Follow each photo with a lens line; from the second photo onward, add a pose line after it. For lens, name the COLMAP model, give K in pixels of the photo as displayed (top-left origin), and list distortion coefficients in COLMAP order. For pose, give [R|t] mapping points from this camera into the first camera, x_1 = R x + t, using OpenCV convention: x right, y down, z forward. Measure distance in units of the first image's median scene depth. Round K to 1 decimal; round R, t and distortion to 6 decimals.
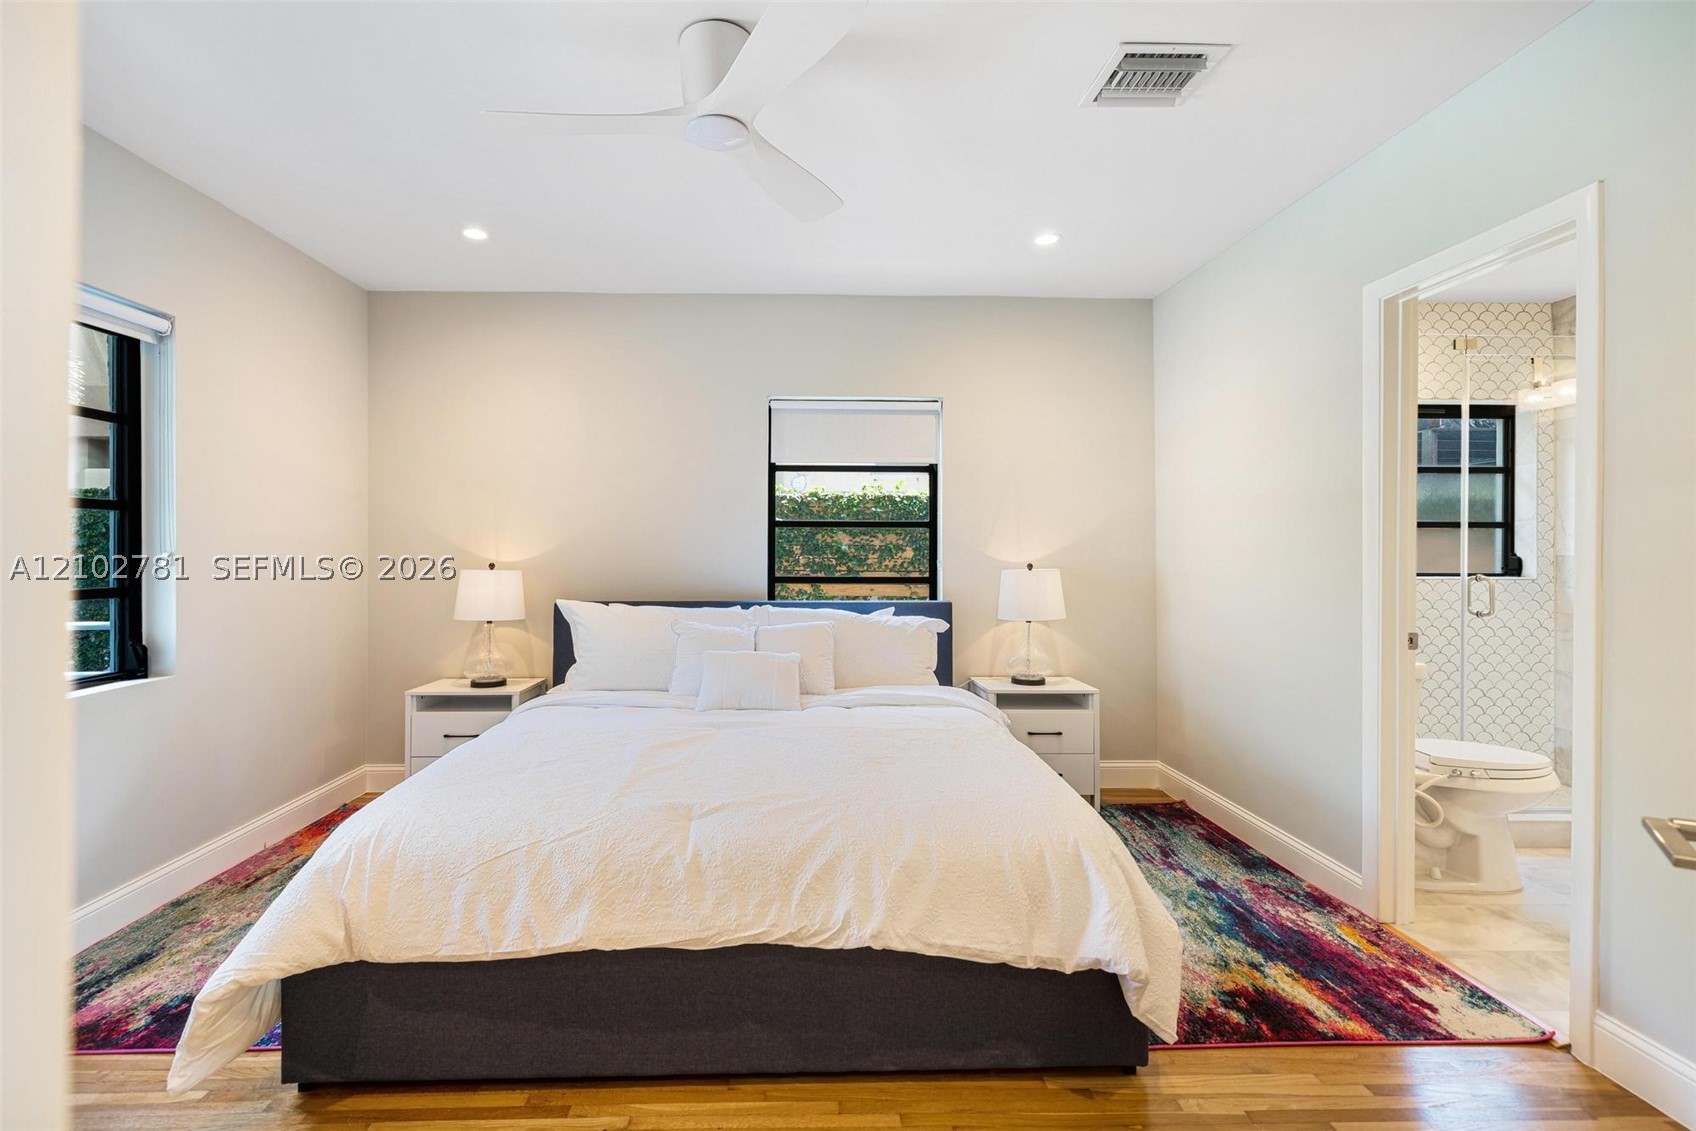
lens RADIAL K [[760.4, 0, 842.7], [0, 760.4, 562.0], [0, 0, 1]] dist [0.000208, -0.000191]
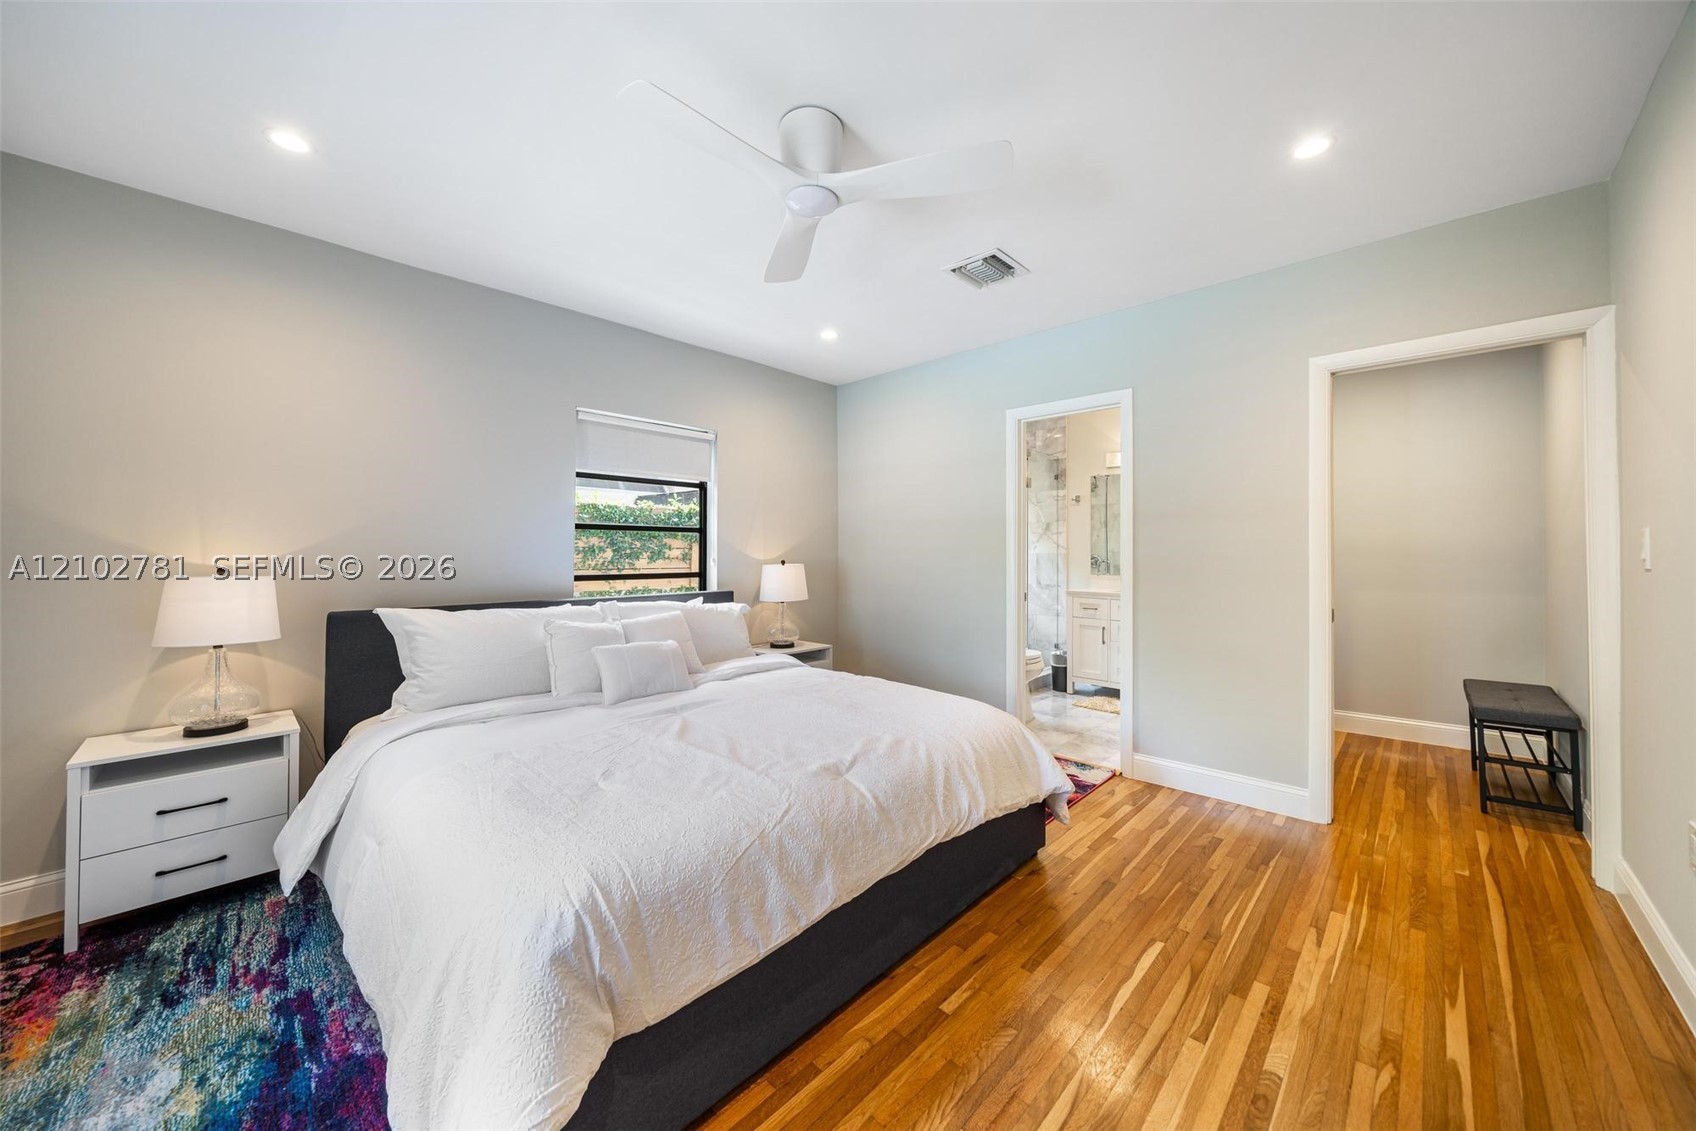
lens RADIAL K [[572.5, 0, 847.3], [0, 572.5, 553.8], [0, 0, 1]] dist [-0.006101, -0.000087]
pose [[0.732743, -0.004133, 0.680493, -0.405199], [0.012548, 0.999894, -0.007438, -0.000261], [-0.680390, 0.013989, 0.732717, 0.168844]]
